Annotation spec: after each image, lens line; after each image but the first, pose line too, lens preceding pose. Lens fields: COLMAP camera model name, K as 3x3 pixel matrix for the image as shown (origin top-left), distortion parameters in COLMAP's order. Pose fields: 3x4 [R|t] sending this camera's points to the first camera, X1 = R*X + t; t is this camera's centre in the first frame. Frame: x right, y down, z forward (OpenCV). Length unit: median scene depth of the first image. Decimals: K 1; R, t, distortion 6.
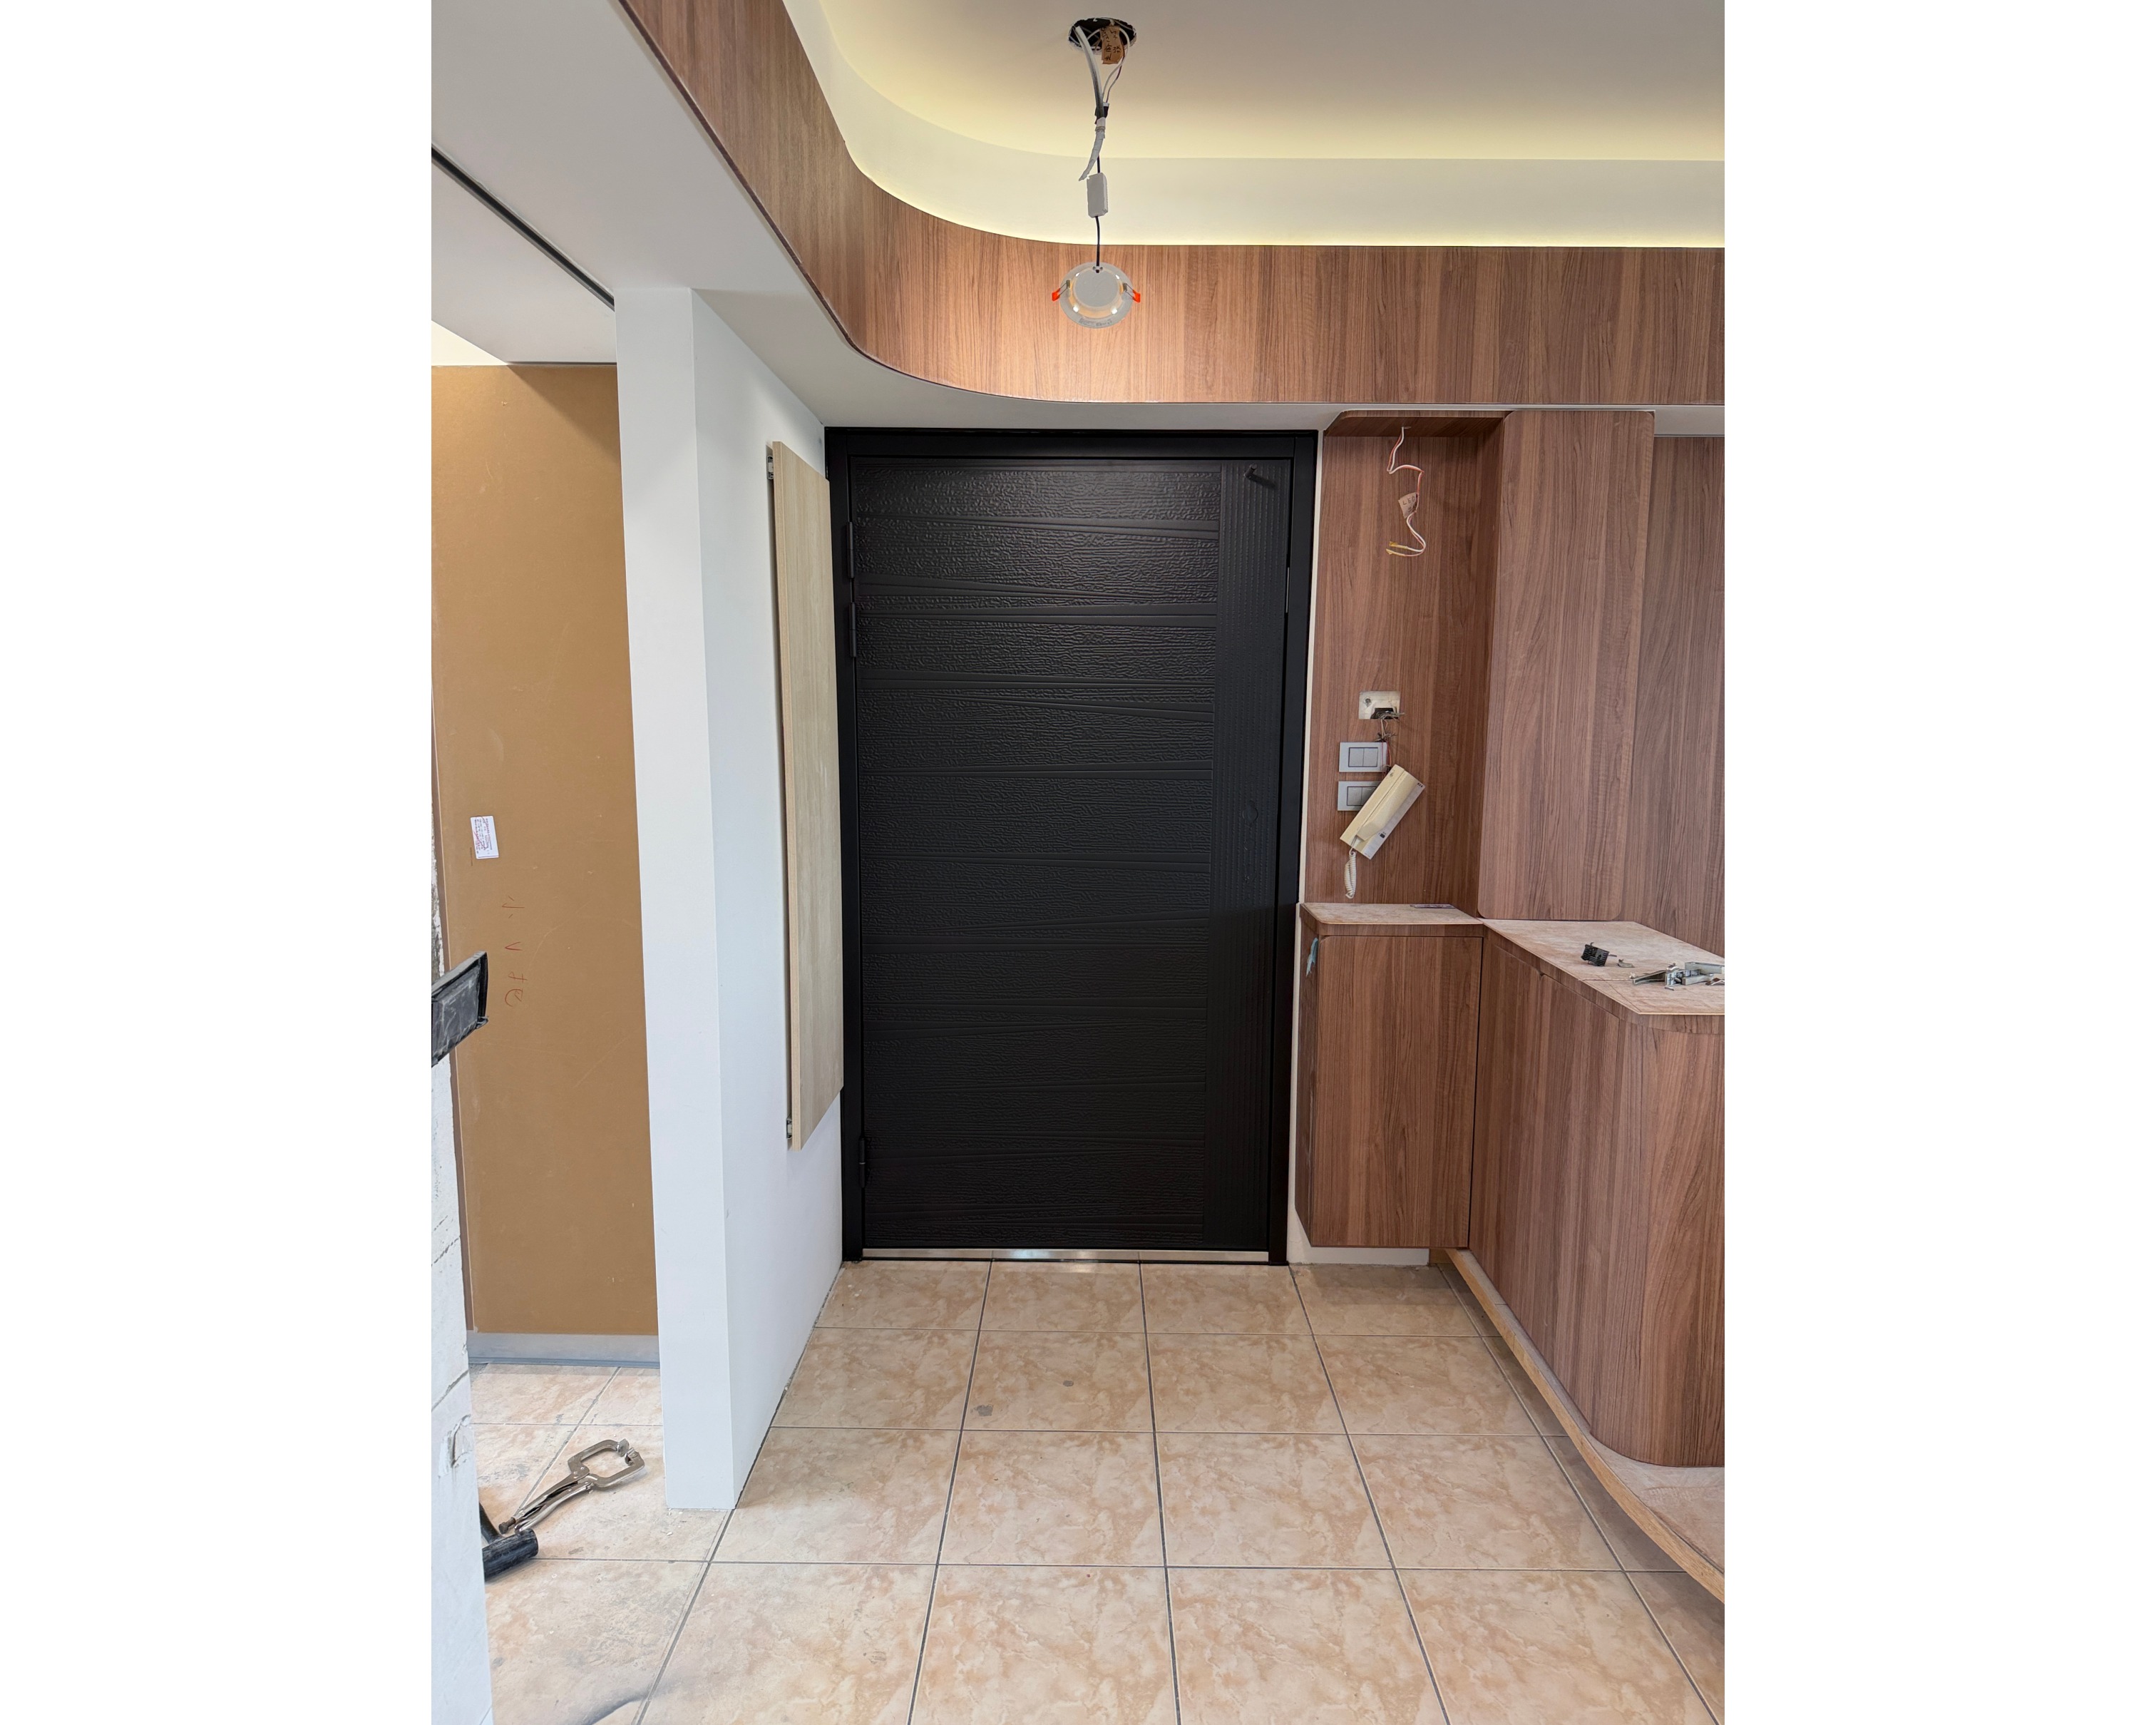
lens RADIAL K [[1235.8, 0, 1070.6], [0, 1235.8, 861.3], [0, 0, 1]] dist [-0.013523, 0.000114]
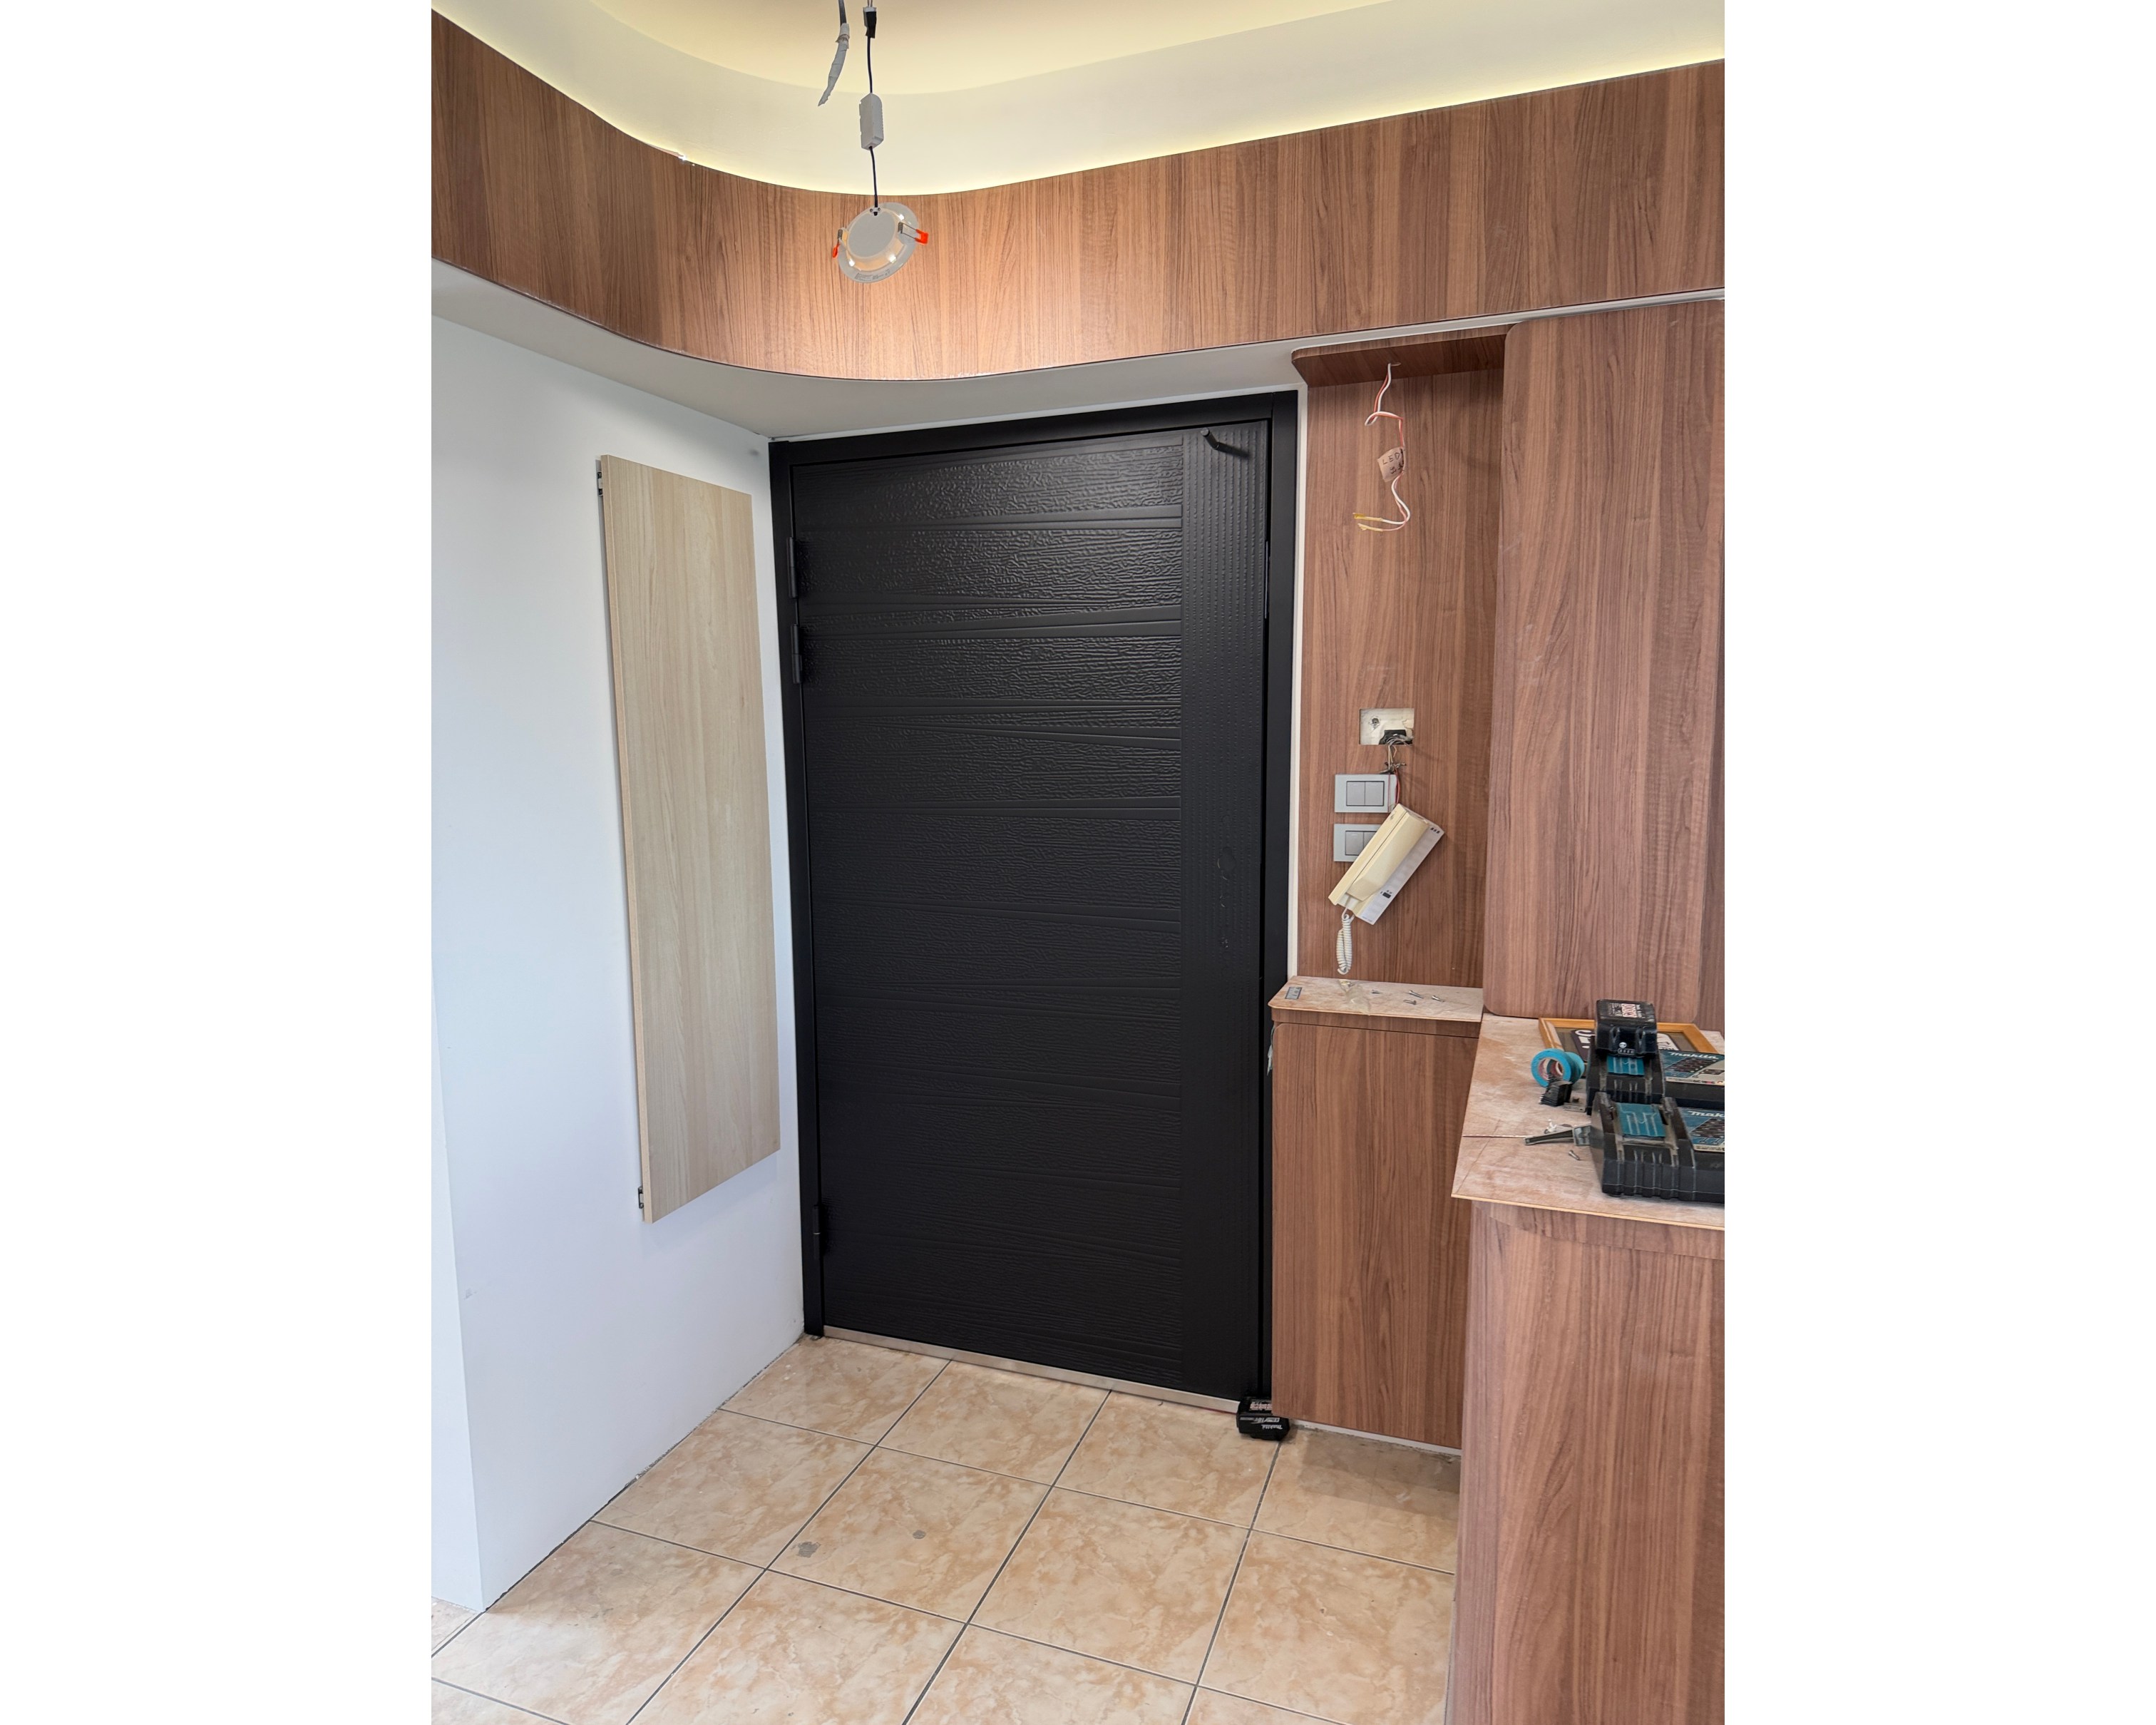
lens RADIAL K [[1235.8, 0, 1074.2], [0, 1235.8, 863.2], [0, 0, 1]] dist [-0.013523, 0.000114]
pose [[0.939338, 0.022804, -0.342235, 0.368544], [-0.026444, 0.999632, -0.005975, -0.034691], [0.341973, 0.014663, 0.939596, 0.230008]]
